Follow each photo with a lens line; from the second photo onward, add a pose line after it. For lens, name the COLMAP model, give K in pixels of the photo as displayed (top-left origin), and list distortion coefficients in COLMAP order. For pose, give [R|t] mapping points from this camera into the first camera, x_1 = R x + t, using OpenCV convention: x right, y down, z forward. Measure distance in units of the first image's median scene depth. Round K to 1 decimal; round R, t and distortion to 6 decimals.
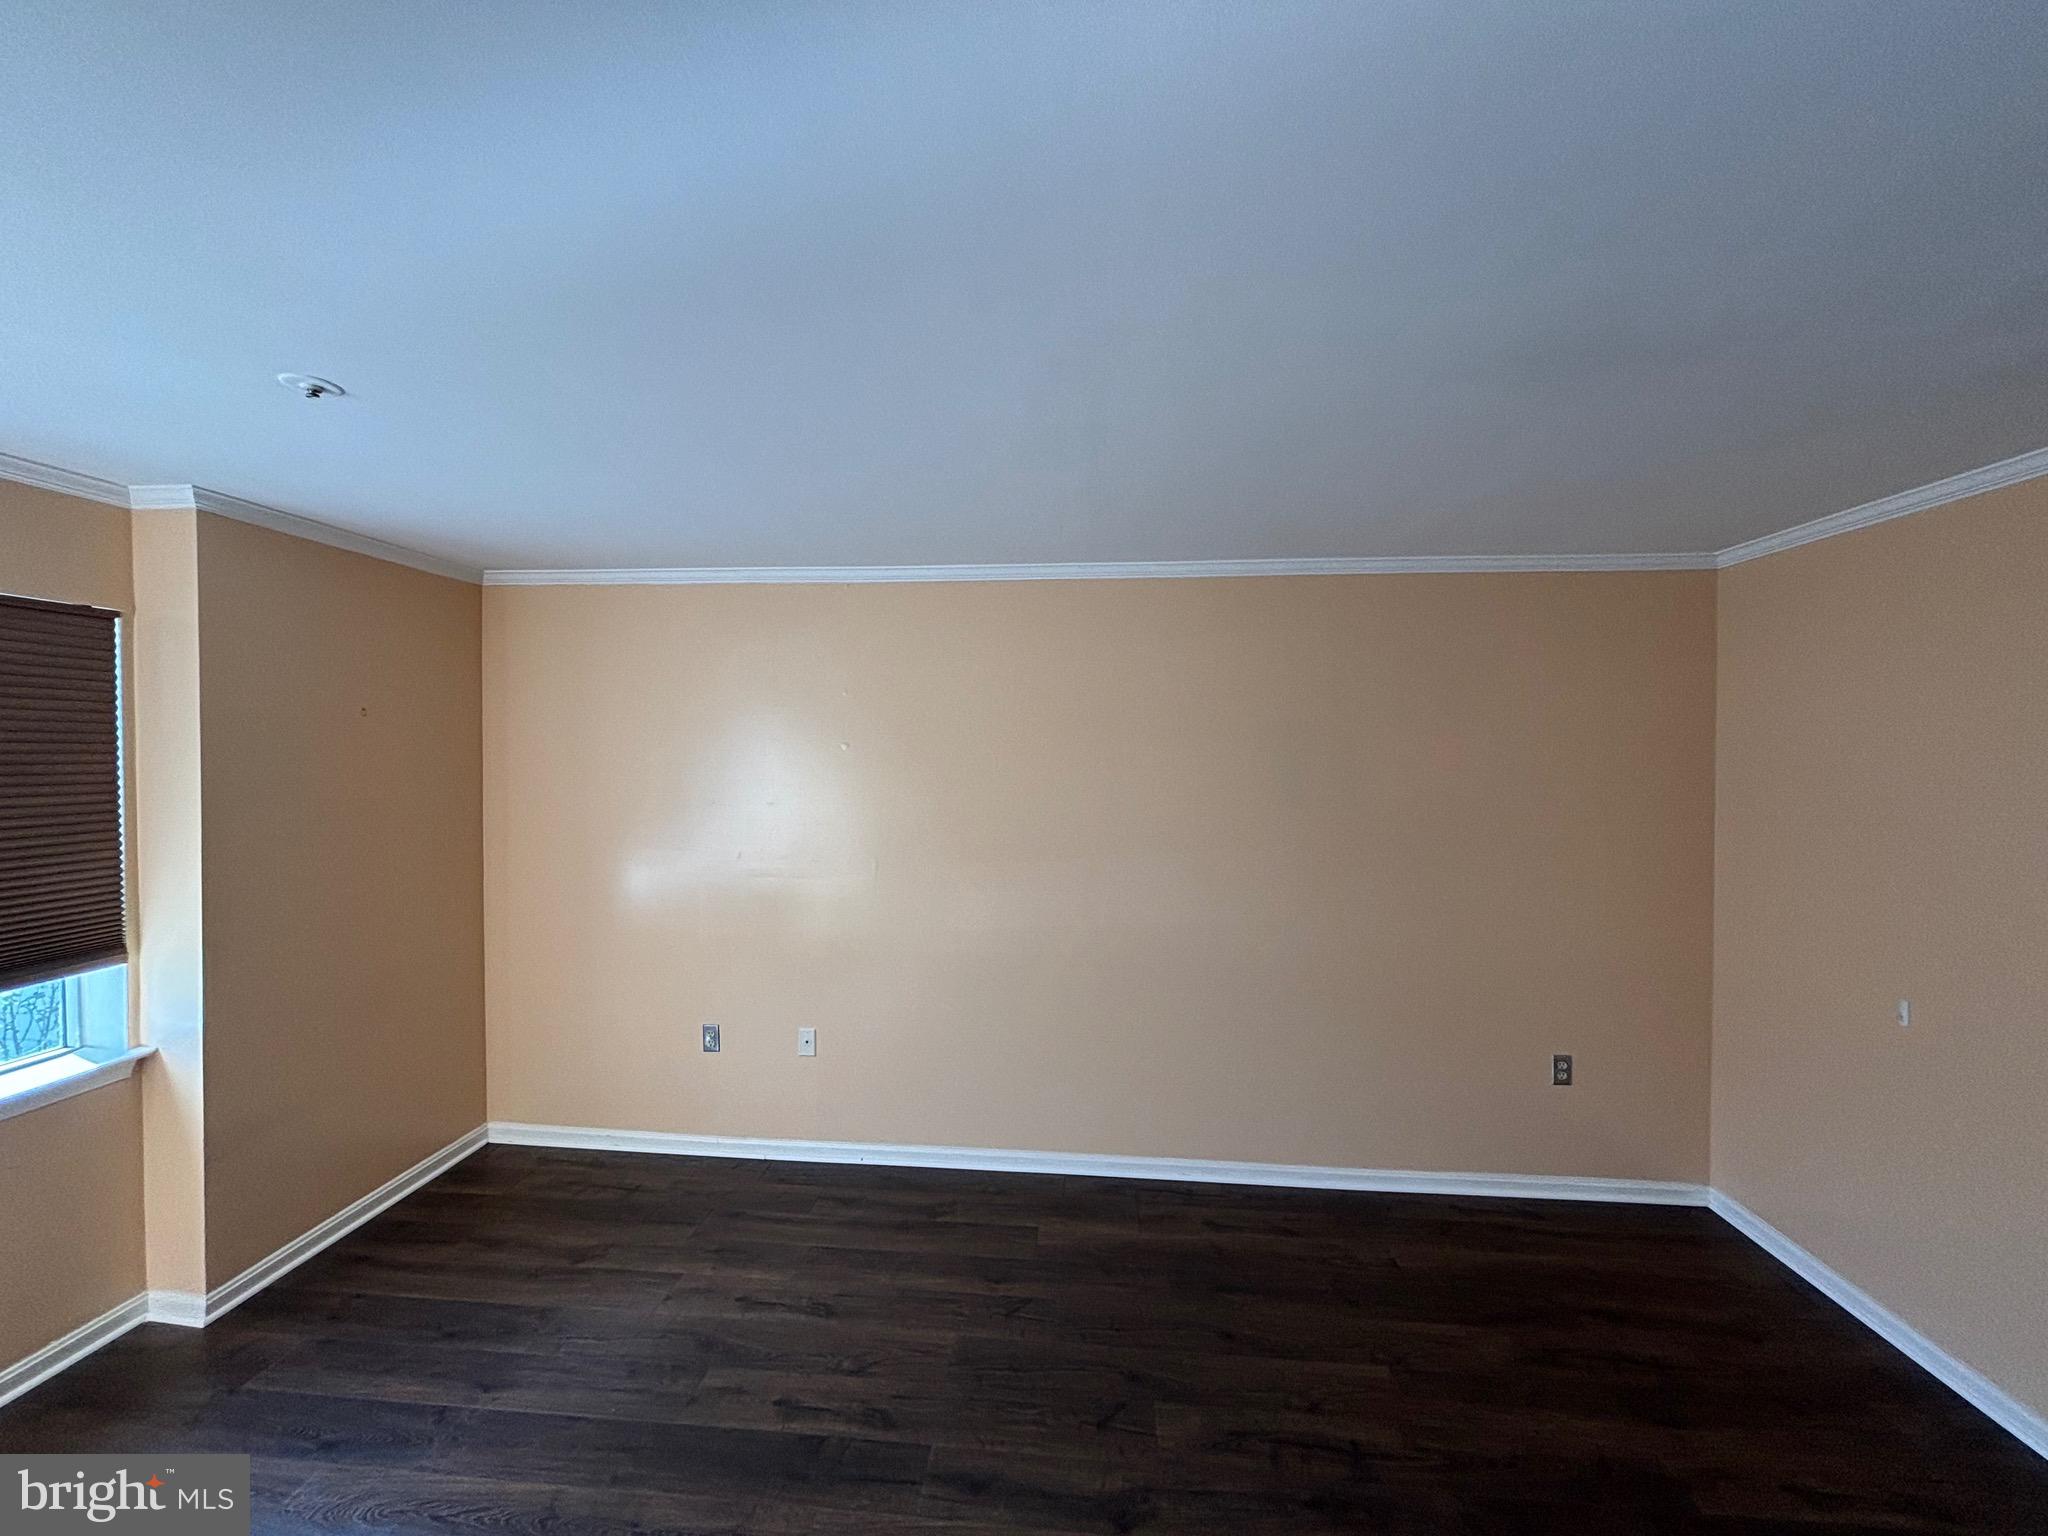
lens RADIAL K [[832.6, 0, 1020.6], [0, 832.6, 766.9], [0, 0, 1]] dist [0.000987, 0.001061]
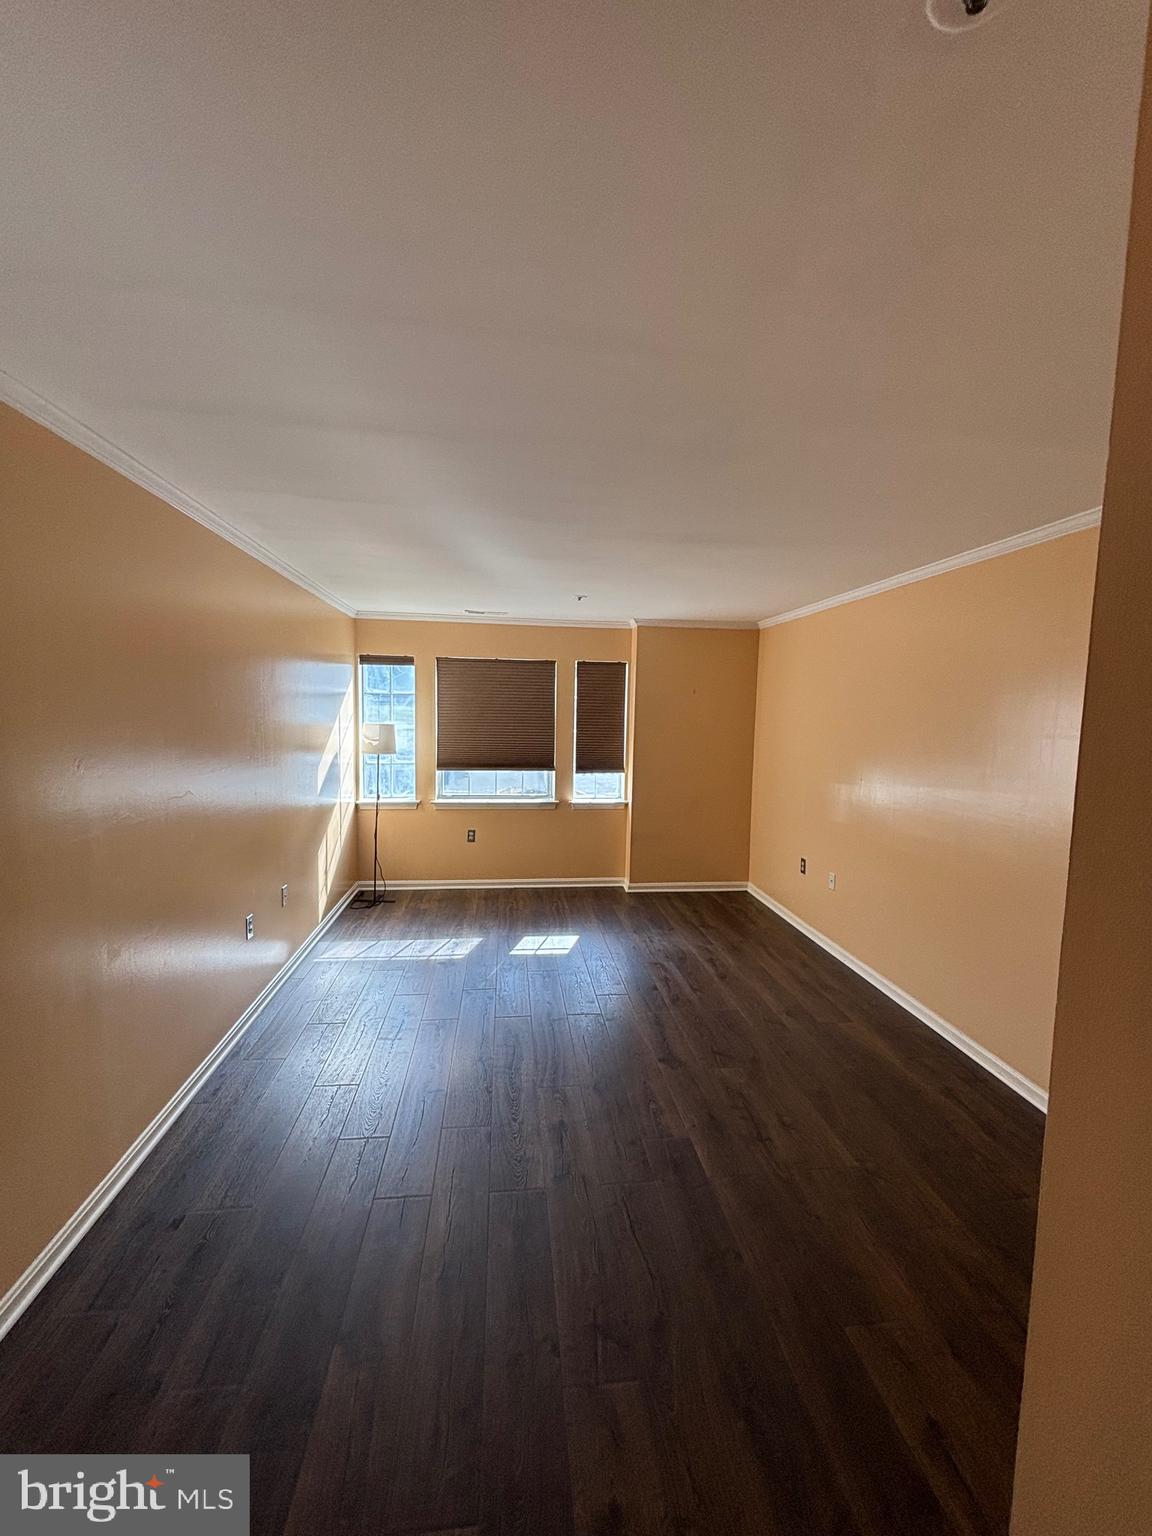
lens RADIAL K [[624.5, 0, 576.0], [0, 624.5, 768.0], [0, 0, 1]] dist [0.000987, 0.001061]
pose [[0.208759, 0.088998, -0.973909, 1.098458], [-0.041249, 0.995766, 0.082153, 0.028556], [0.977097, 0.023023, 0.211546, 0.297216]]
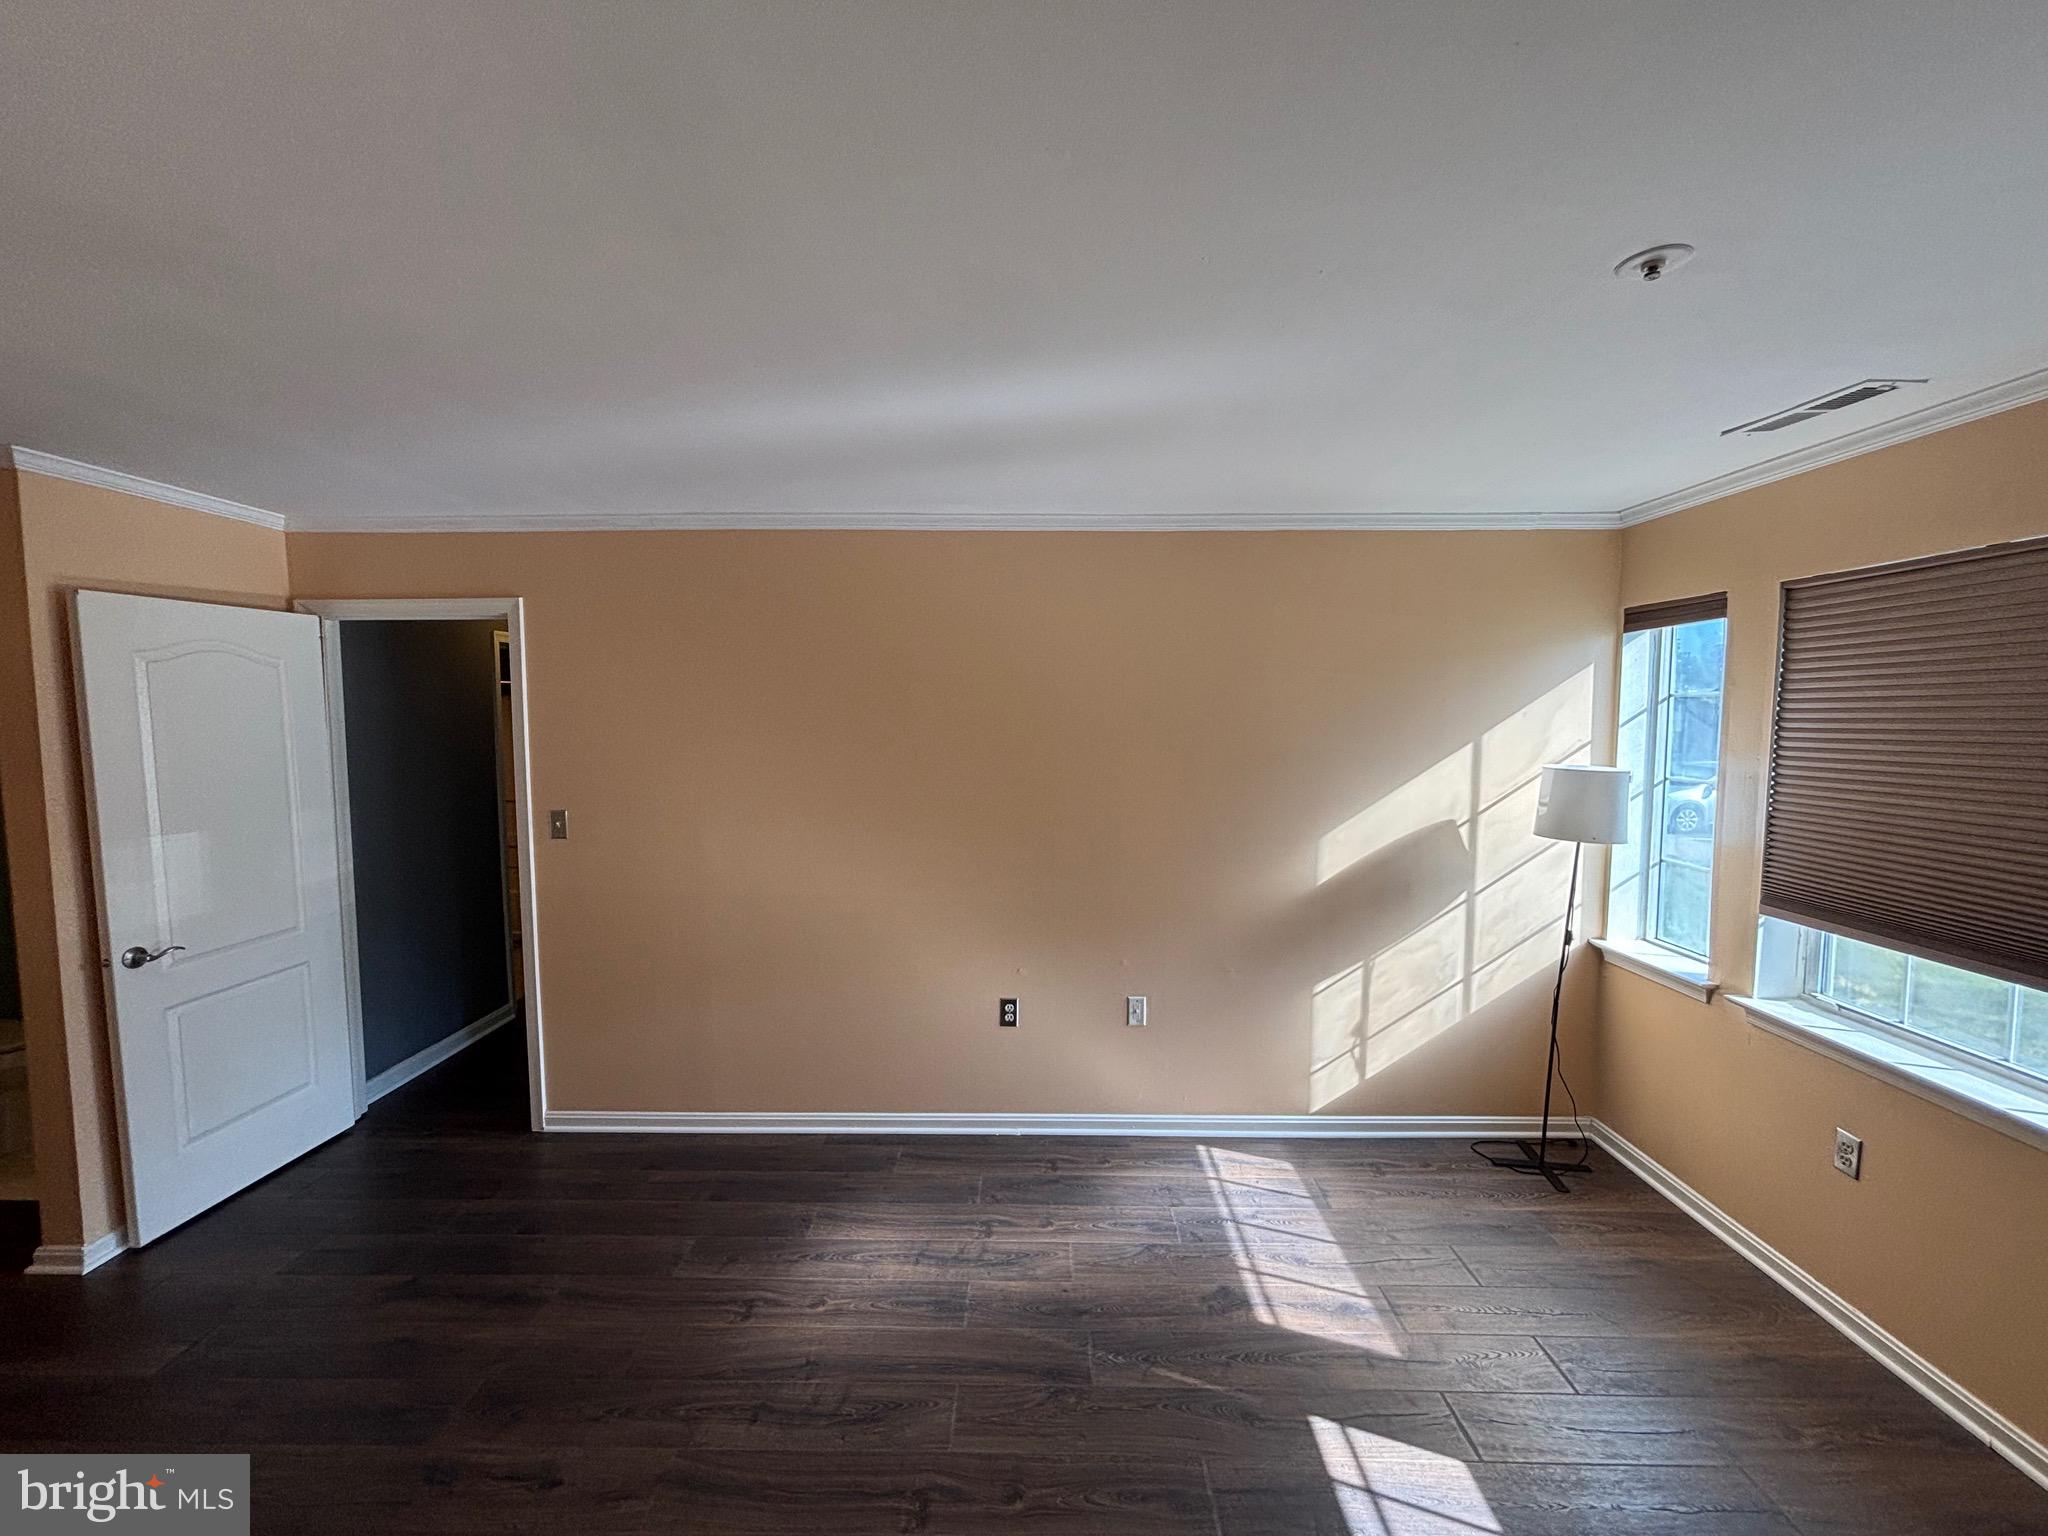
lens RADIAL K [[832.6, 0, 1020.6], [0, 832.6, 766.9], [0, 0, 1]] dist [0.000987, 0.001061]
pose [[-0.997048, 0.002500, -0.076743, -0.111088], [-0.004153, 0.996250, 0.086417, -0.017404], [0.076672, 0.086481, -0.993299, 1.158791]]
